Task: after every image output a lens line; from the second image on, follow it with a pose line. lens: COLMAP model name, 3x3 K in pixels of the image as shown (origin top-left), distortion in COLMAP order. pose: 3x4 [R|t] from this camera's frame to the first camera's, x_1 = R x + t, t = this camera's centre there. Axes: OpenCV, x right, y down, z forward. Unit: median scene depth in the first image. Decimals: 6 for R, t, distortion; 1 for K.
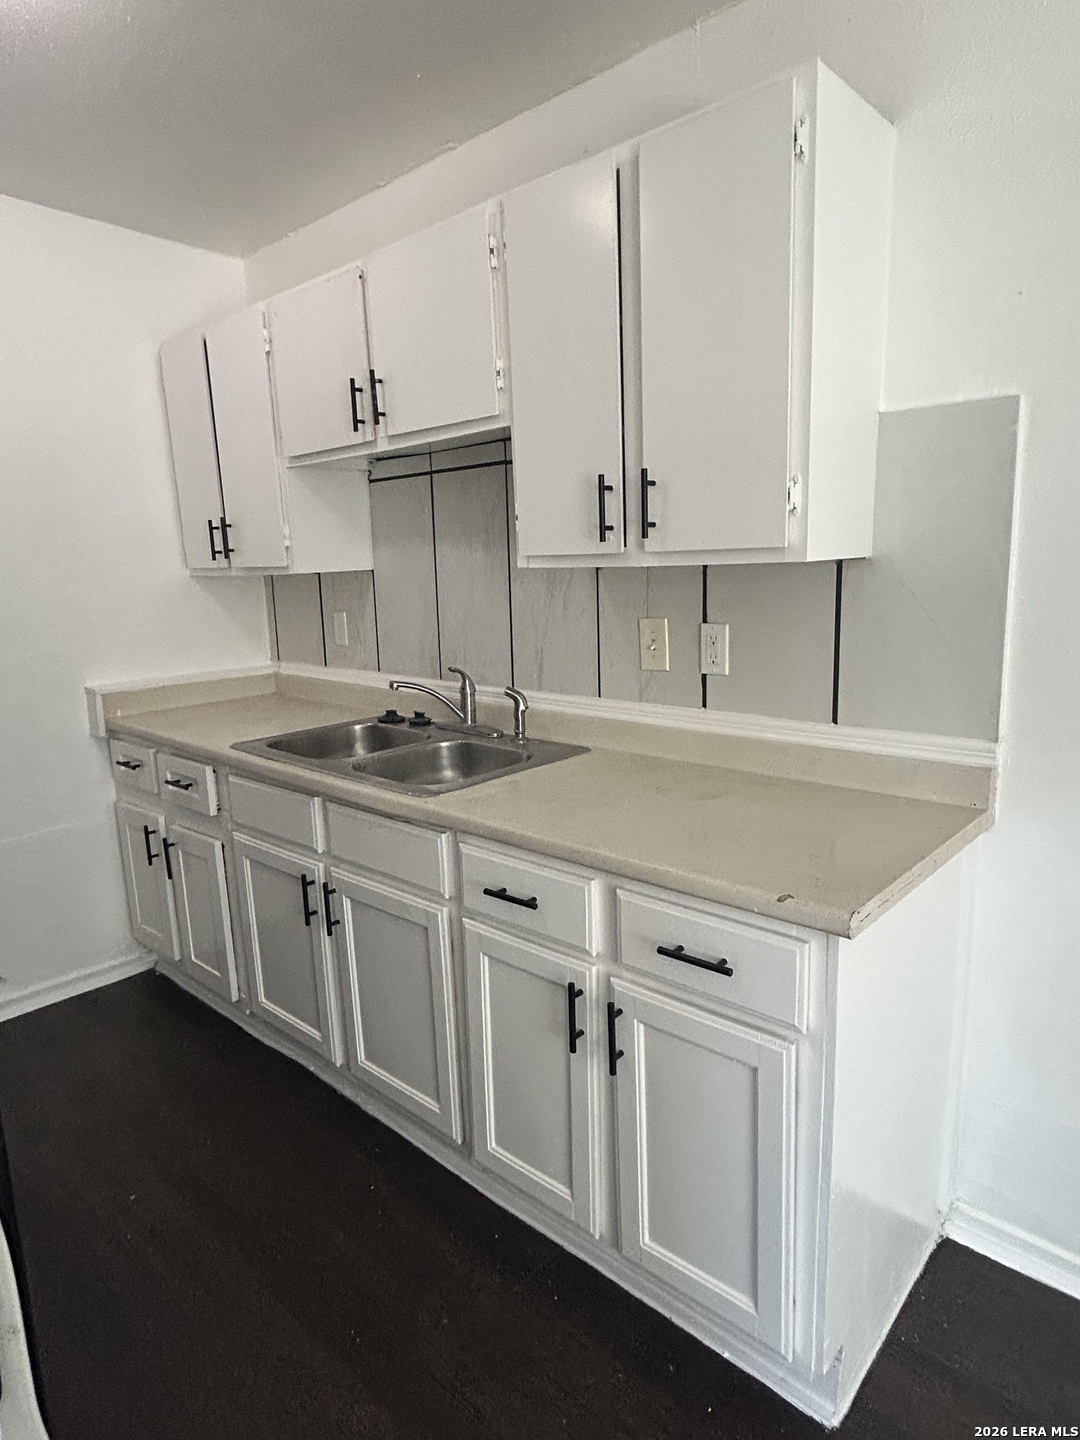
lens RADIAL K [[775.9, 0, 540.0], [0, 775.9, 720.0], [0, 0, 1]] dist [0.031921, -0.000031]
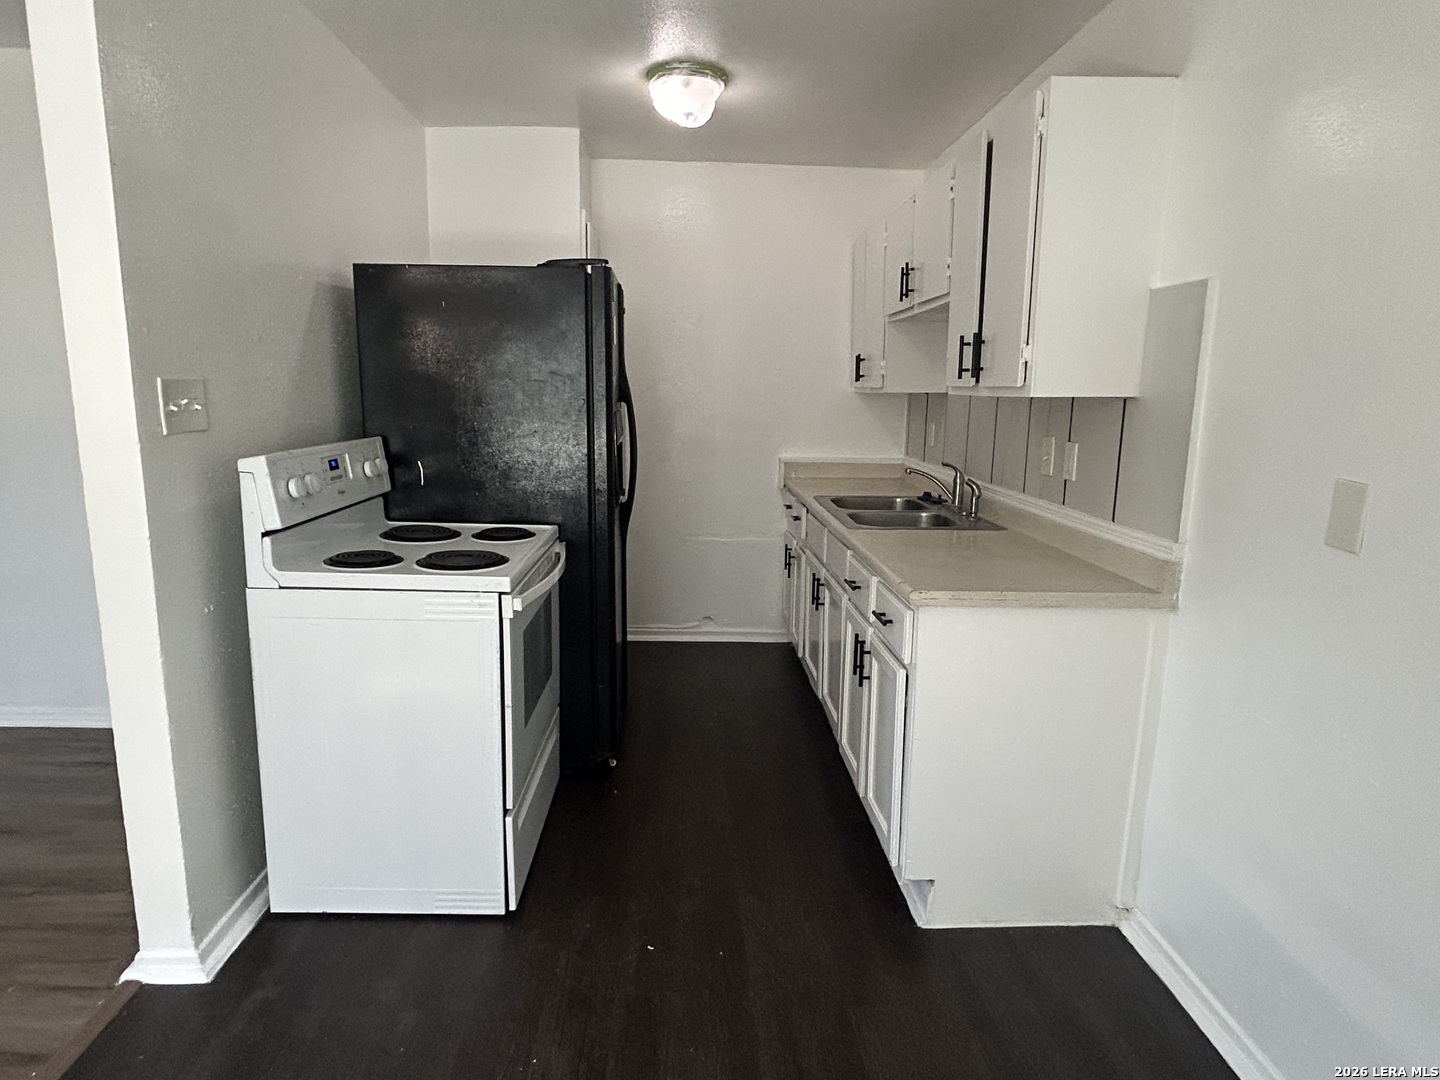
lens RADIAL K [[843.3, 0, 720.0], [0, 843.3, 540.0], [0, 0, 1]] dist [0.000007, -0.000815]
pose [[0.679031, 0.161793, -0.716058, 0.706224], [-0.165608, 0.984028, 0.065296, 0.037624], [0.715185, 0.074247, 0.694980, -0.332587]]
